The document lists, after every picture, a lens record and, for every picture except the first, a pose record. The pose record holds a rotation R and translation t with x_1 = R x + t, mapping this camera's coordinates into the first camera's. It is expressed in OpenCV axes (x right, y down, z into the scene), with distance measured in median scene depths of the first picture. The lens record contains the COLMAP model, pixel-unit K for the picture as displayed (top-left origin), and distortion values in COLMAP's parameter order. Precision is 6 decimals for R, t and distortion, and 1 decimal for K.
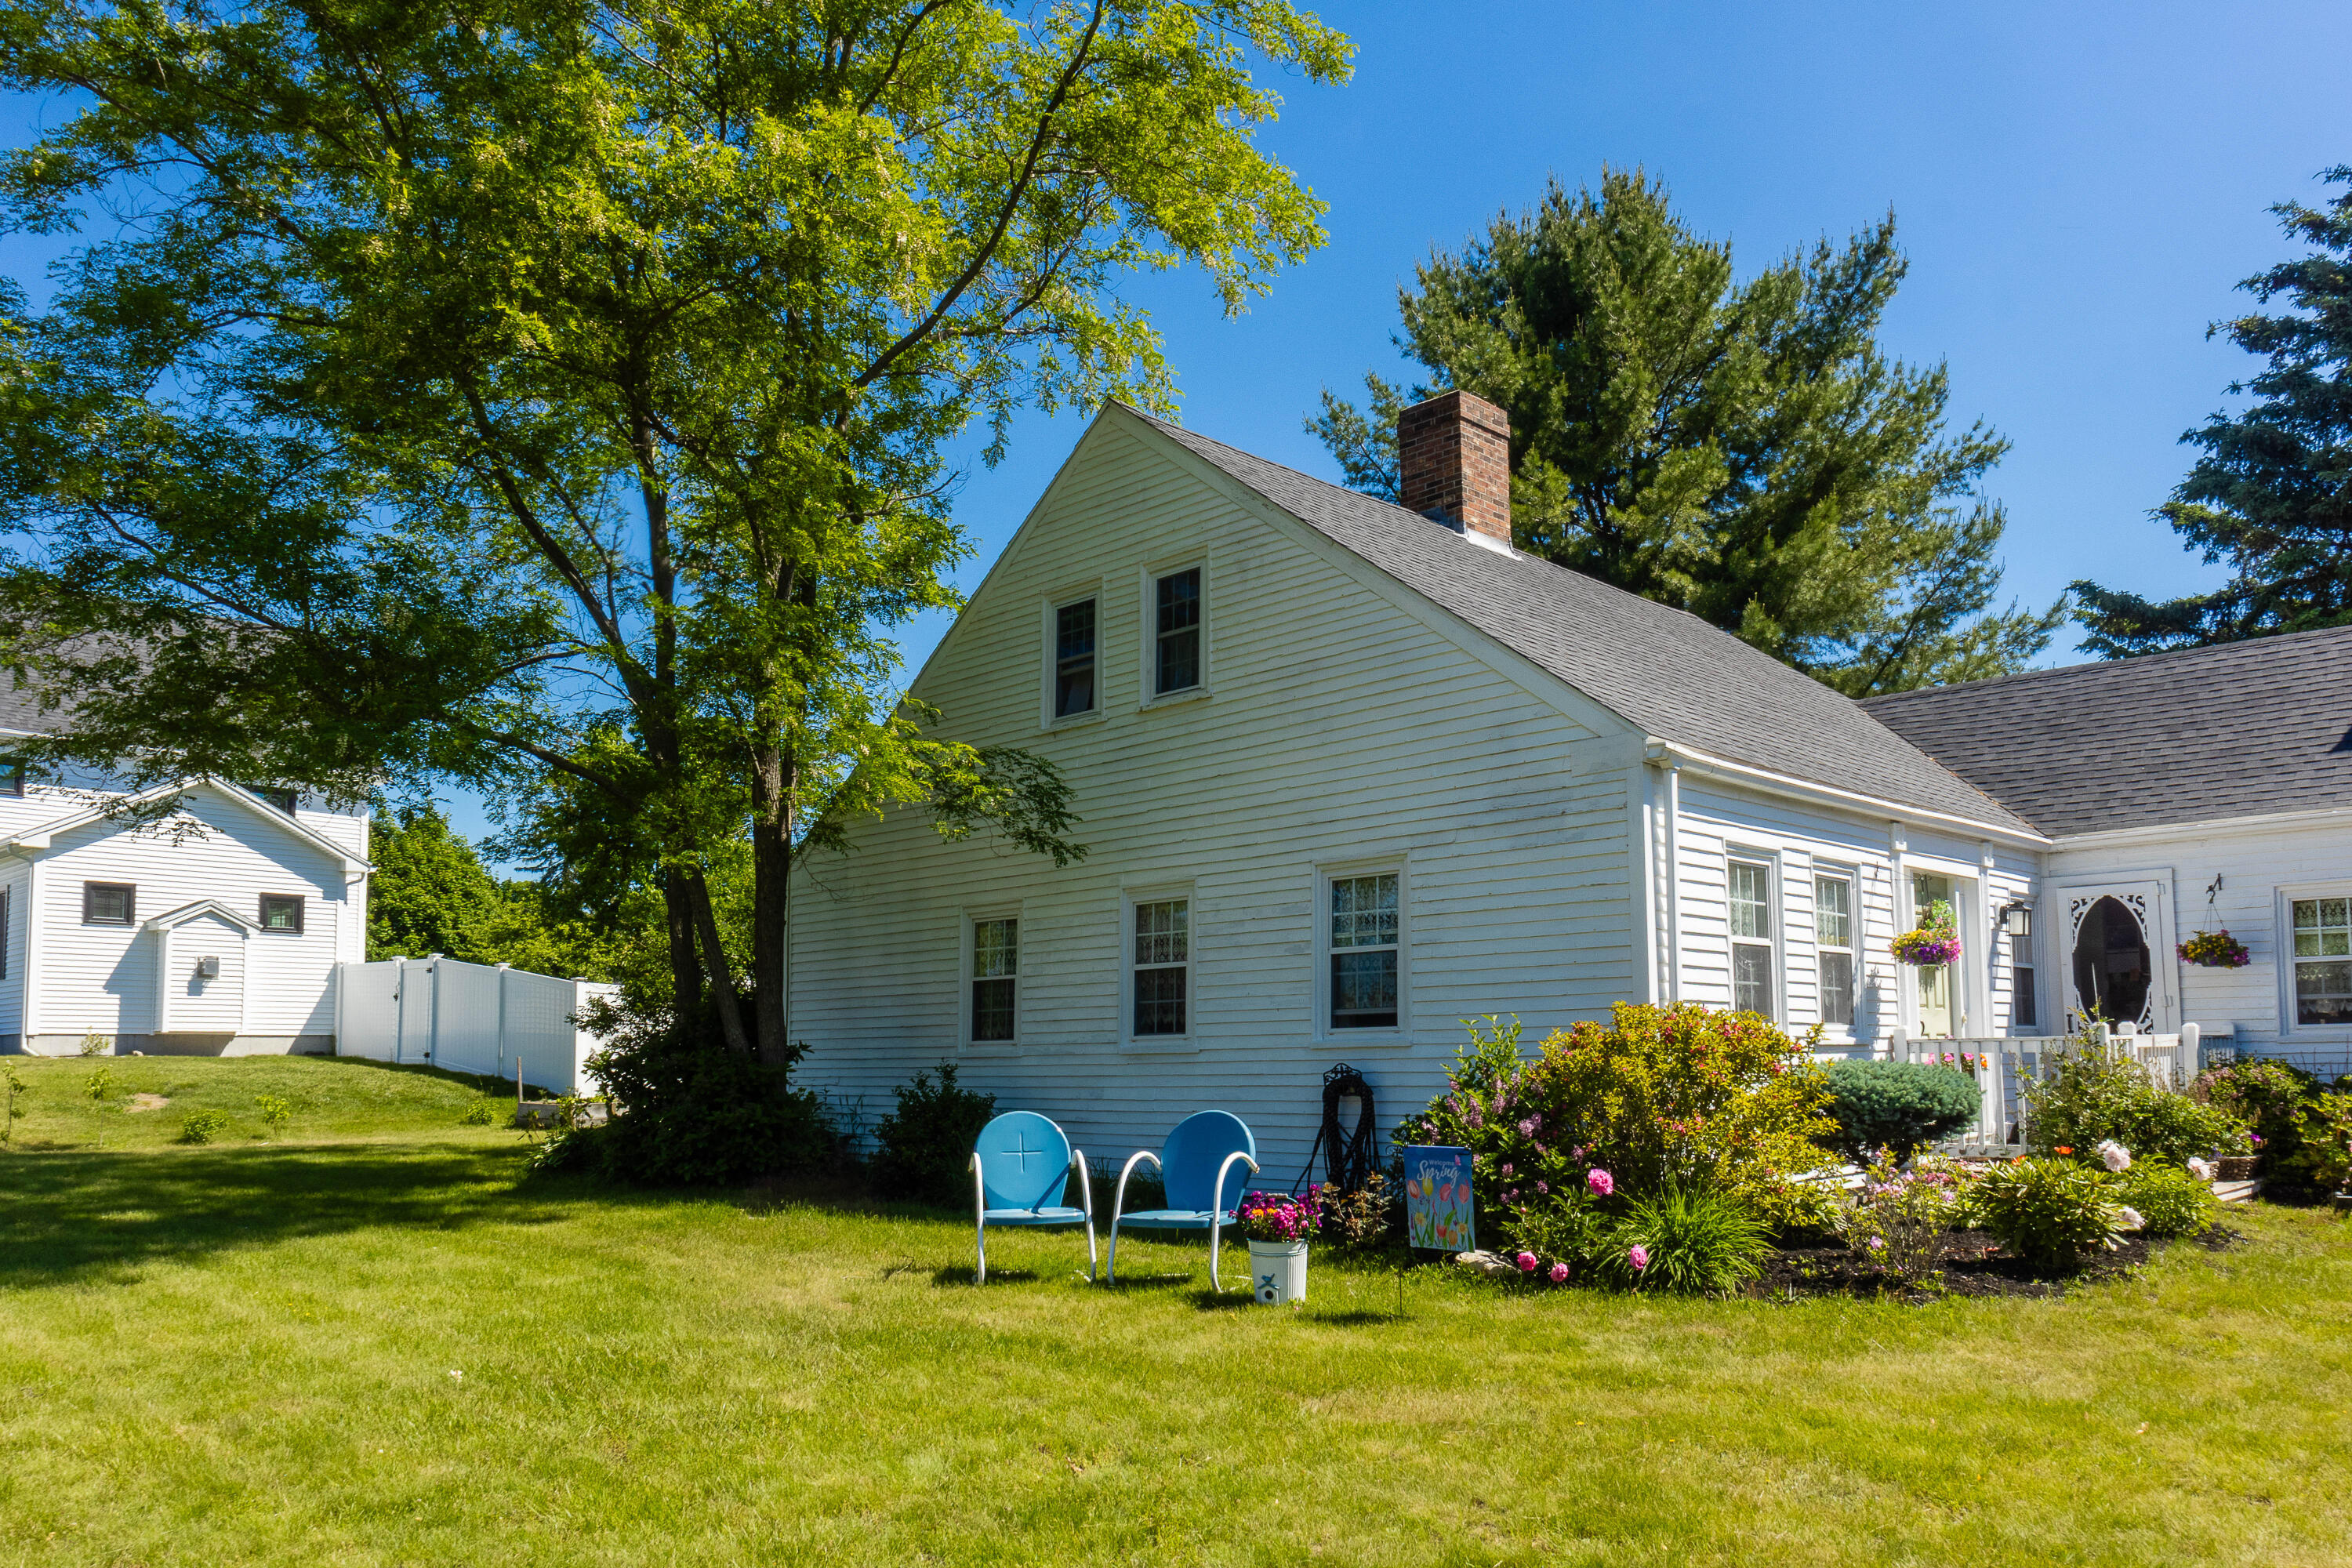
lens RADIAL K [[1654.9, 0, 1172.9], [0, 1654.9, 947.6], [0, 0, 1]] dist [0.005067, -0.004313]
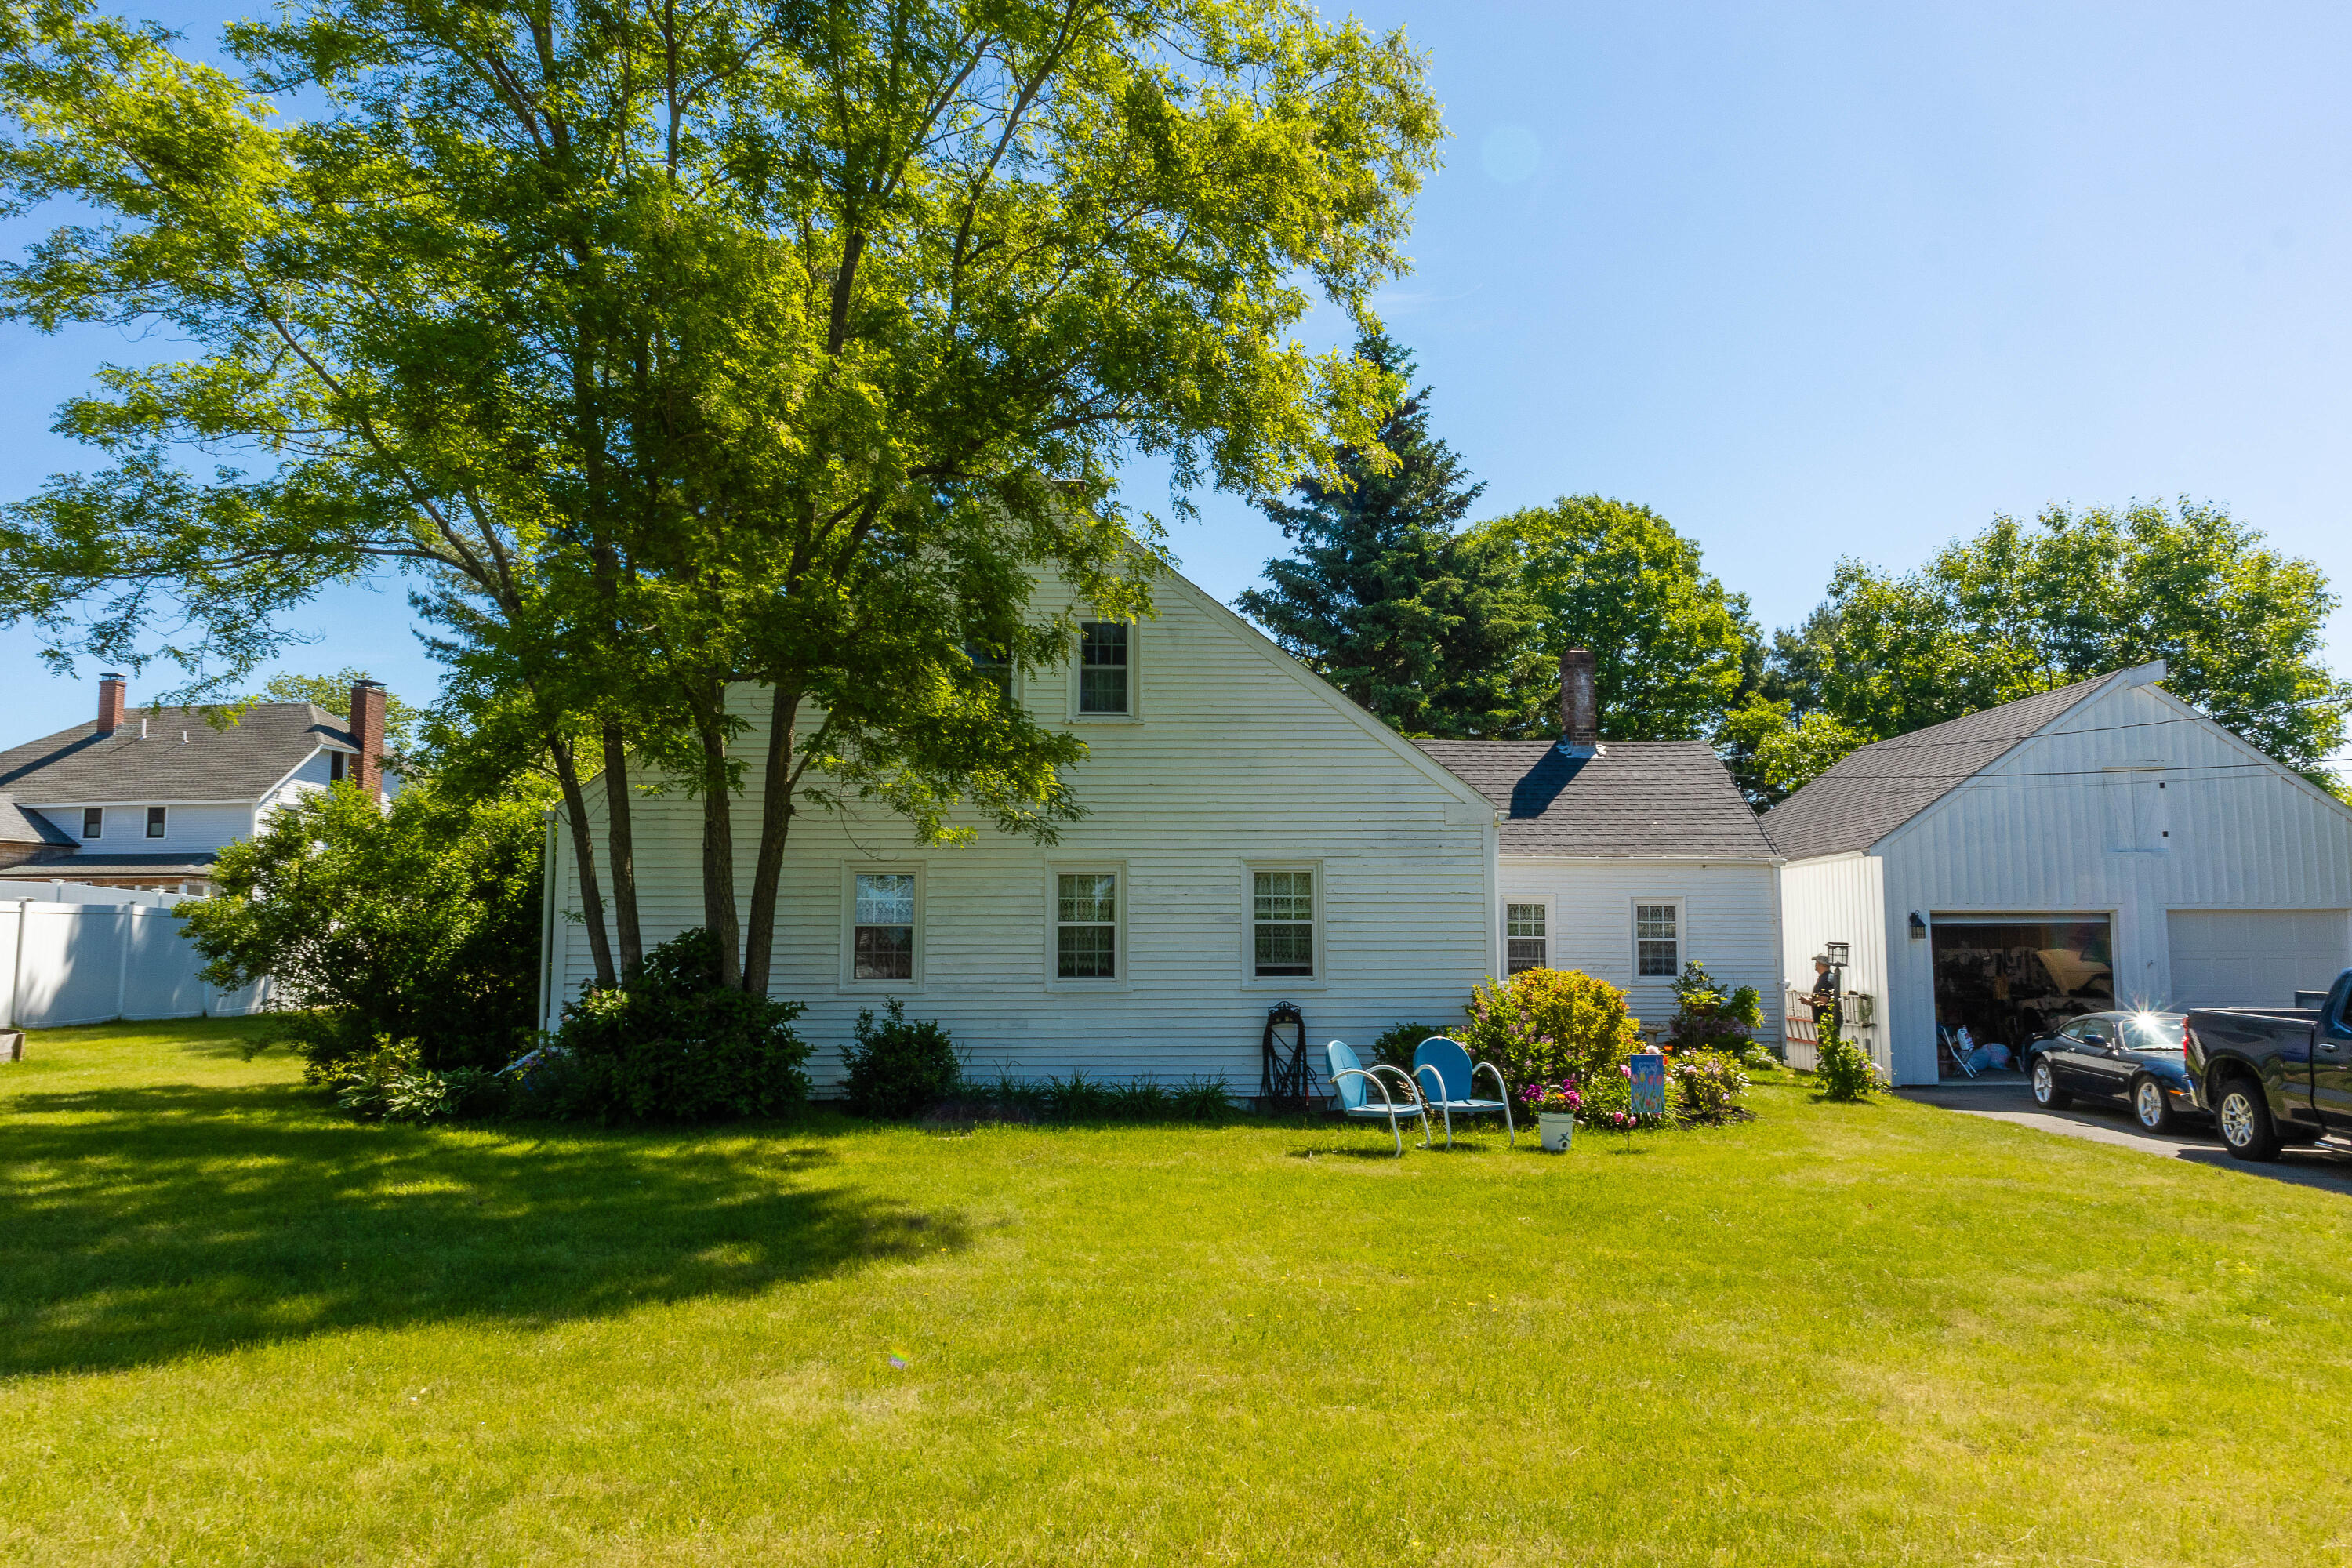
lens RADIAL K [[1621.9, 0, 1176.0], [0, 1621.9, 784.0], [0, 0, 1]] dist [0.006504, -0.000082]
pose [[0.684523, 0.093405, 0.722982, -0.811506], [-0.059025, 0.995603, -0.072741, -0.008712], [-0.726597, 0.007119, 0.687027, 0.072475]]
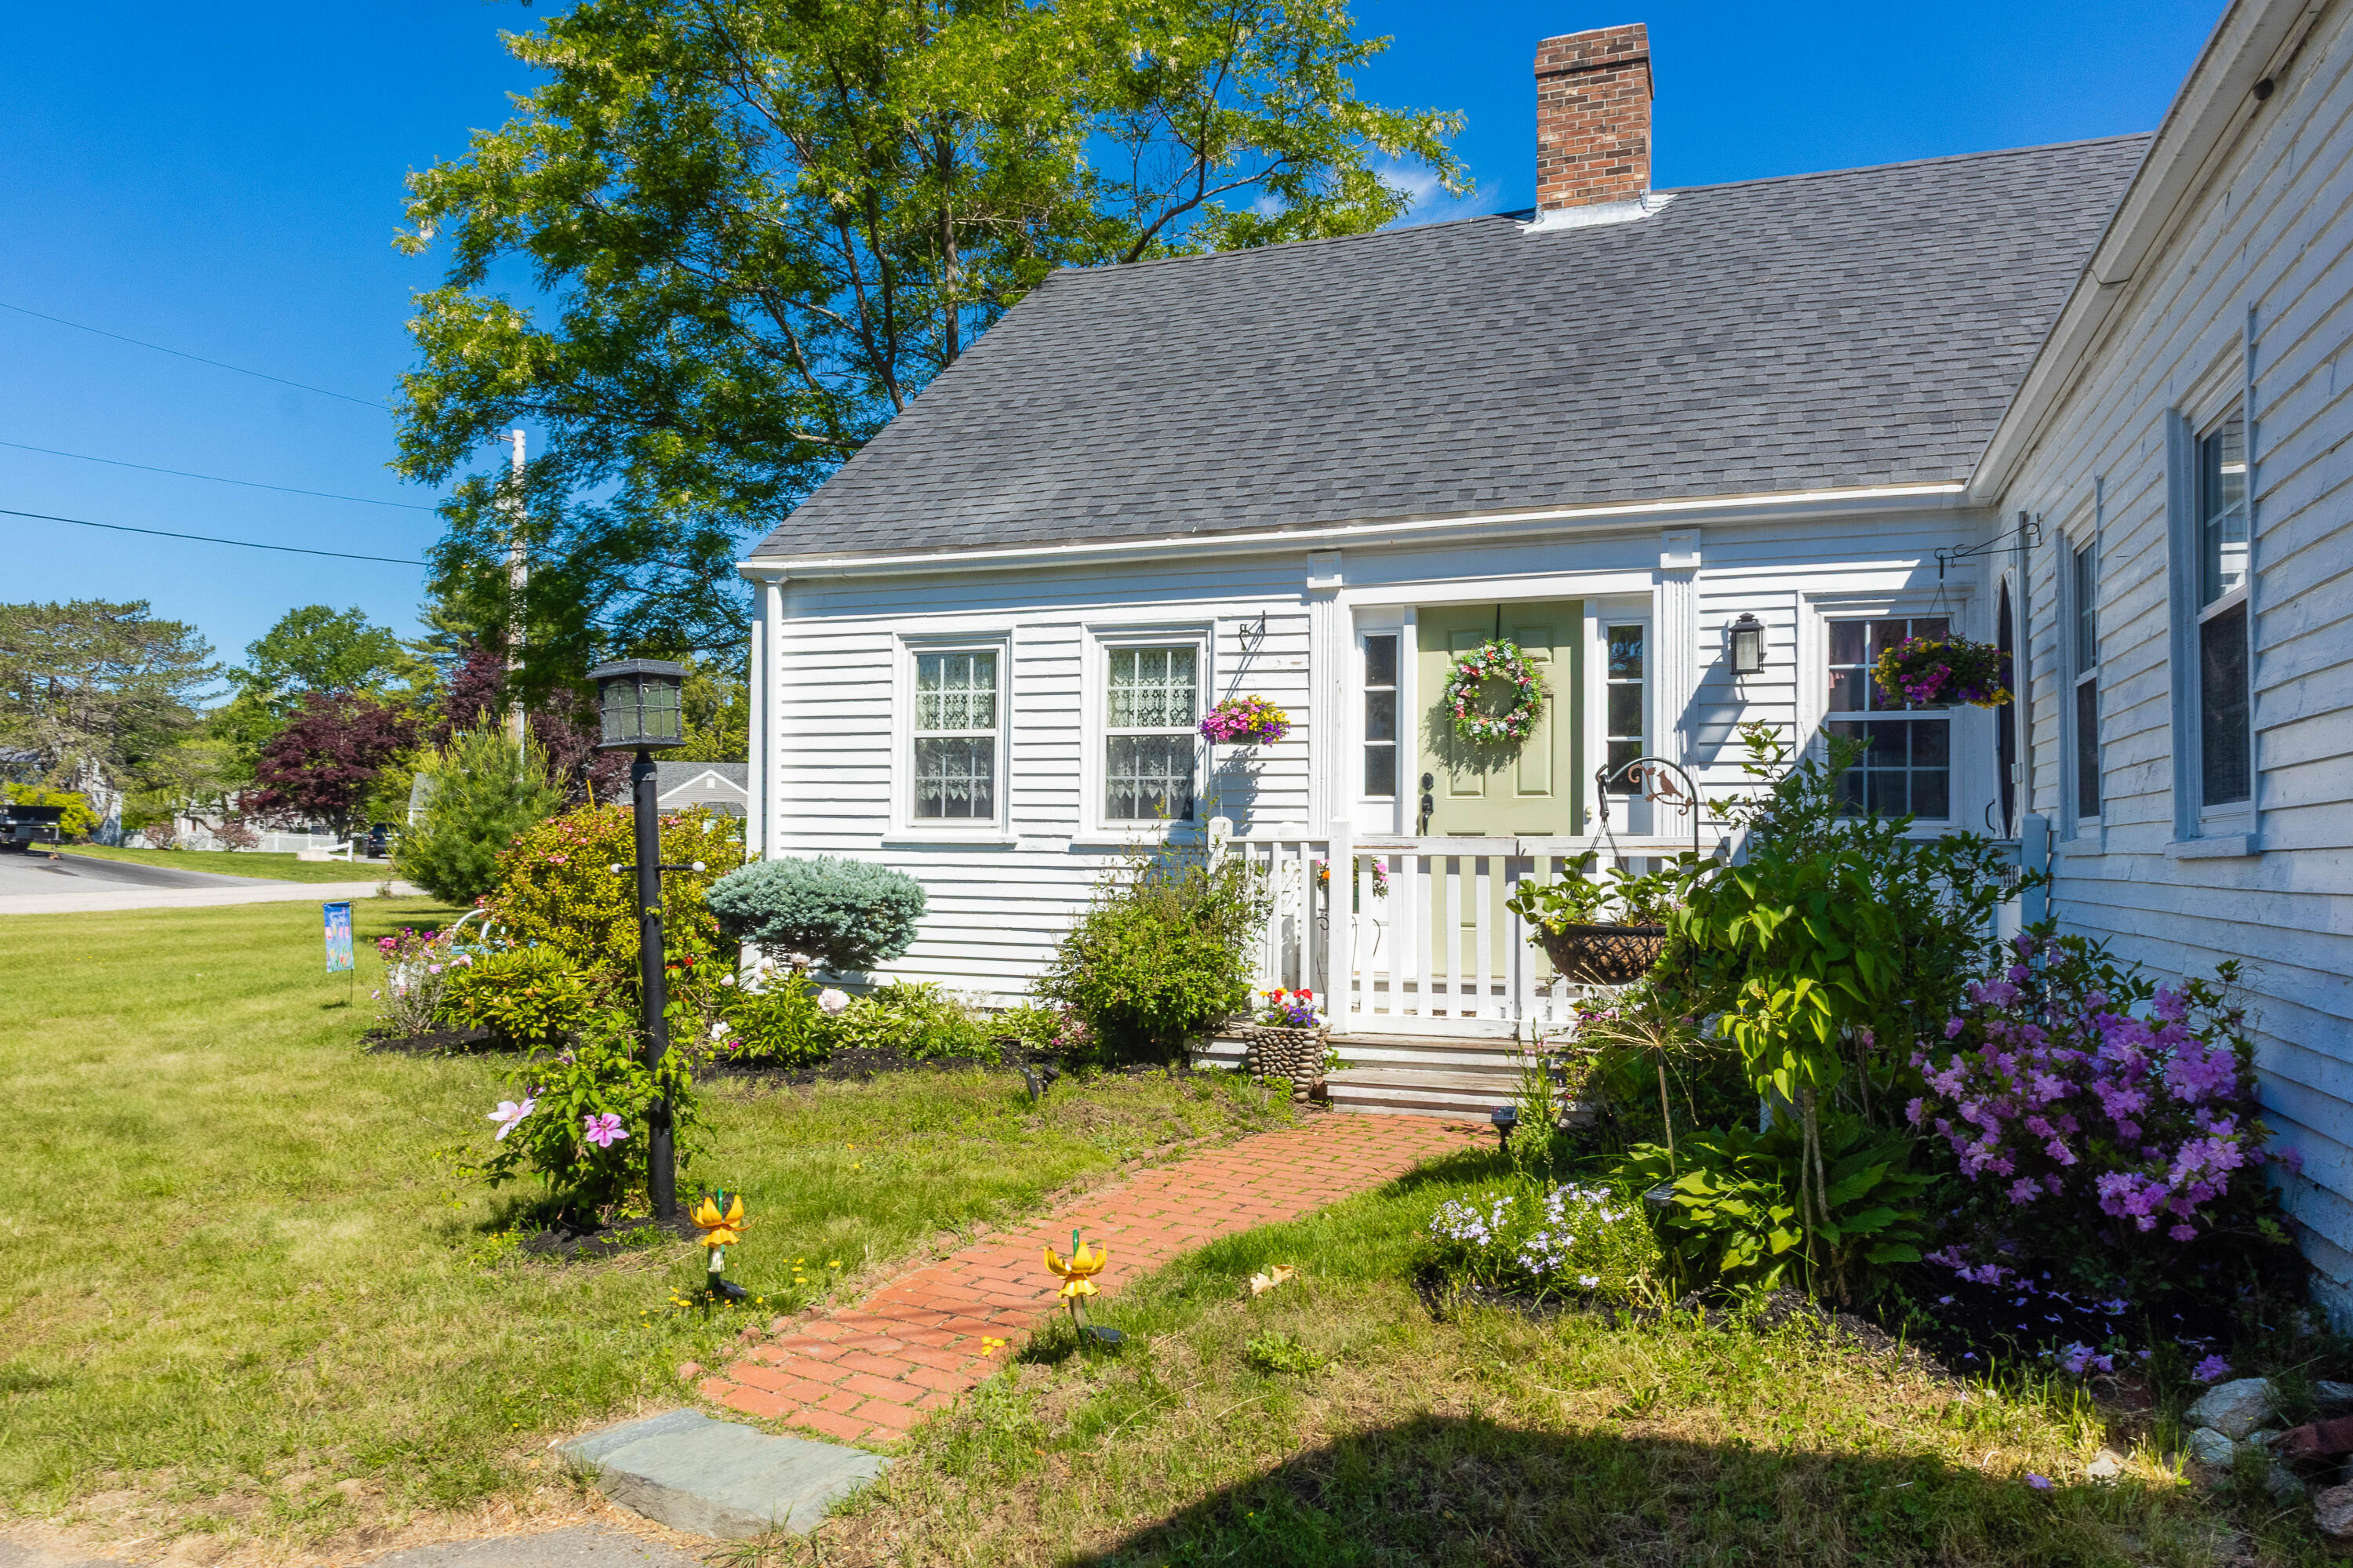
lens RADIAL K [[1637.9, 0, 1131.1], [0, 1637.9, 822.6], [0, 0, 1]] dist [0.012762, -0.004978]
pose [[0.408803, -0.002766, -0.912619, 0.976292], [0.044124, 0.998886, 0.016738, 0.027876], [0.911555, -0.047111, 0.408469, 0.556813]]
